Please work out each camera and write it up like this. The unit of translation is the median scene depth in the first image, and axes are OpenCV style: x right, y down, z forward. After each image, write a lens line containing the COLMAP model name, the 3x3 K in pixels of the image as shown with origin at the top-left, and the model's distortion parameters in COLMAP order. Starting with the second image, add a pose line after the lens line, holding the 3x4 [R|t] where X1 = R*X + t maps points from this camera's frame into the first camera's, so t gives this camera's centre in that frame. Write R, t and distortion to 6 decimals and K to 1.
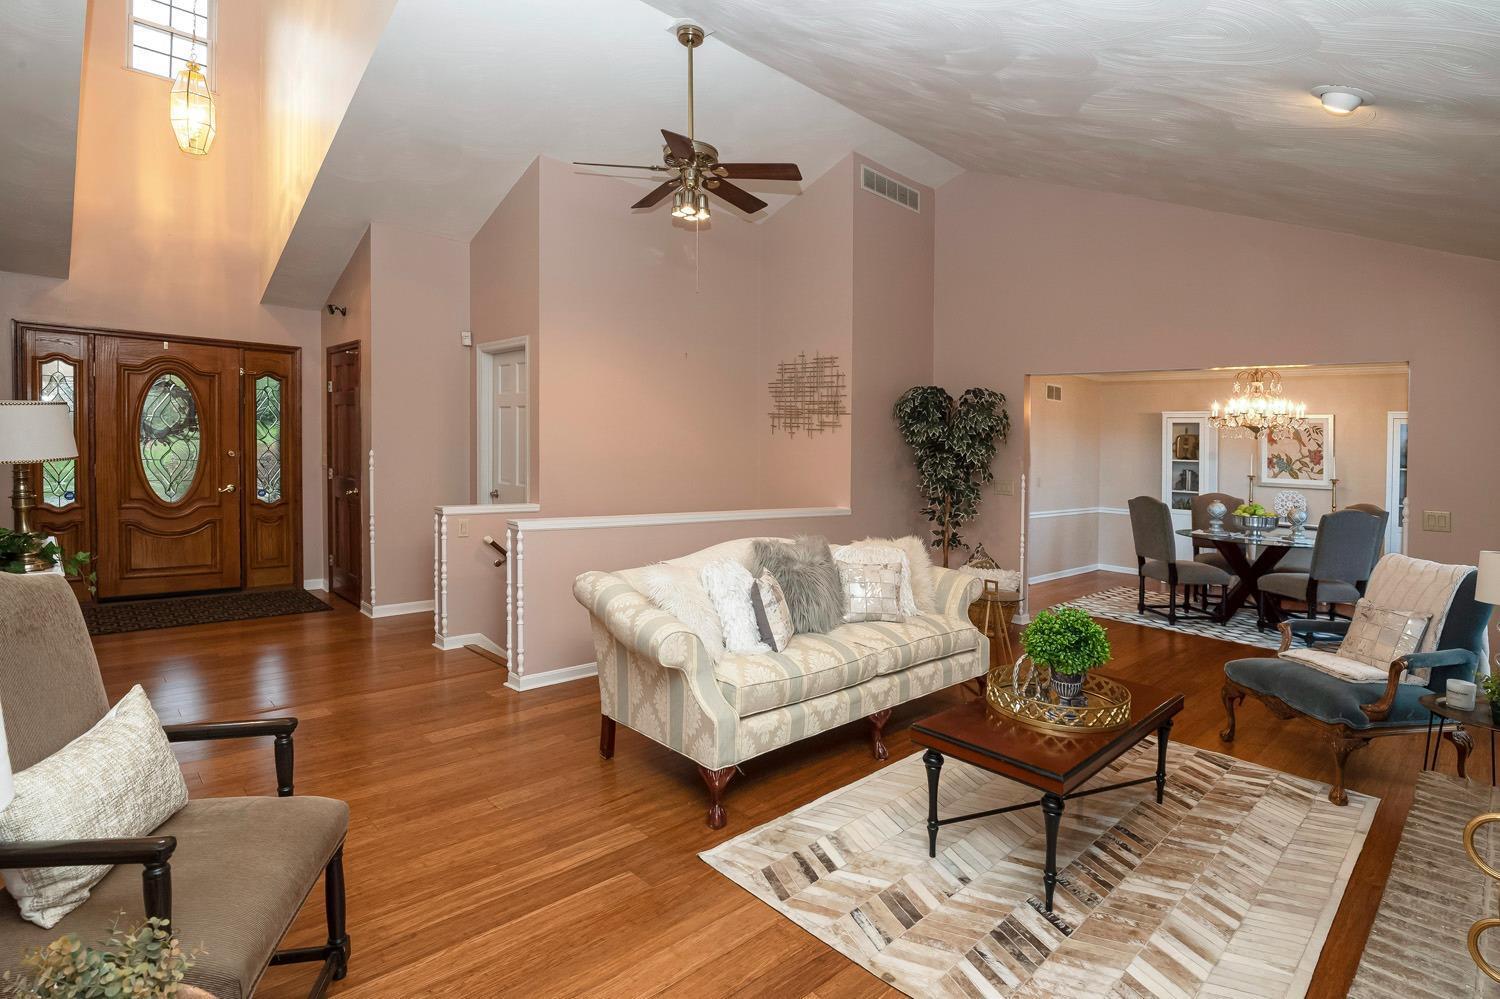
lens RADIAL K [[758.2, 0, 749.5], [0, 758.2, 443.7], [0, 0, 1]] dist [-0.037574, -0.000040]
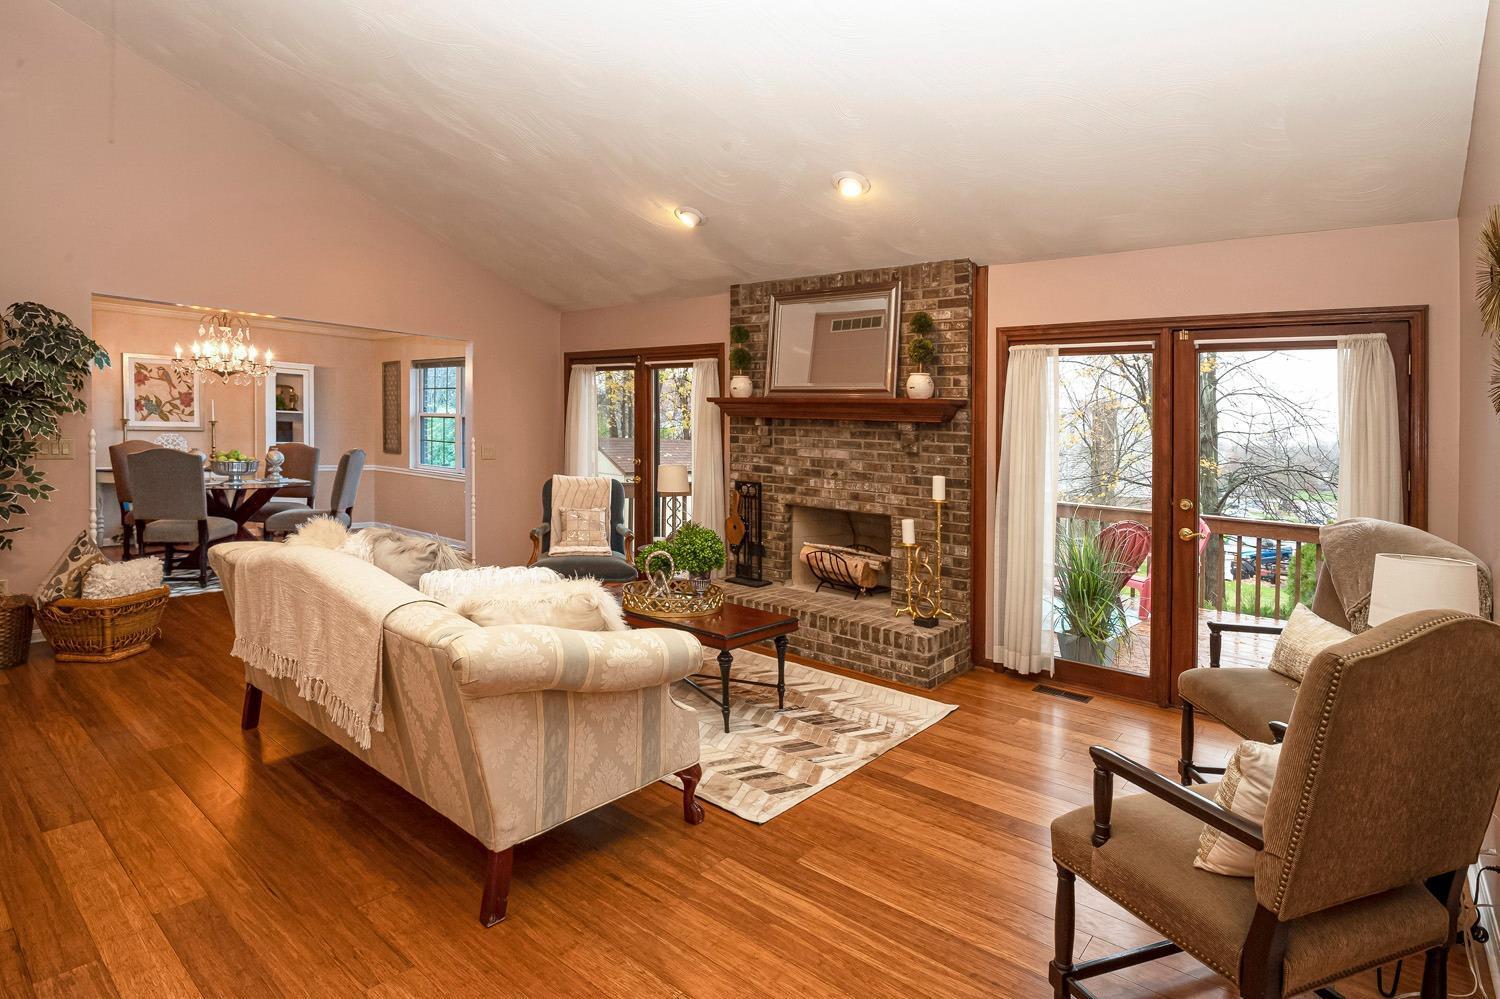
lens RADIAL K [[758.2, 0, 749.5], [0, 758.2, 443.7], [0, 0, 1]] dist [-0.037574, -0.000040]
pose [[-0.118265, -0.060707, 0.991125, -1.116863], [-0.042317, 0.997531, 0.056050, -0.035701], [-0.992080, -0.035312, -0.120542, 1.213298]]
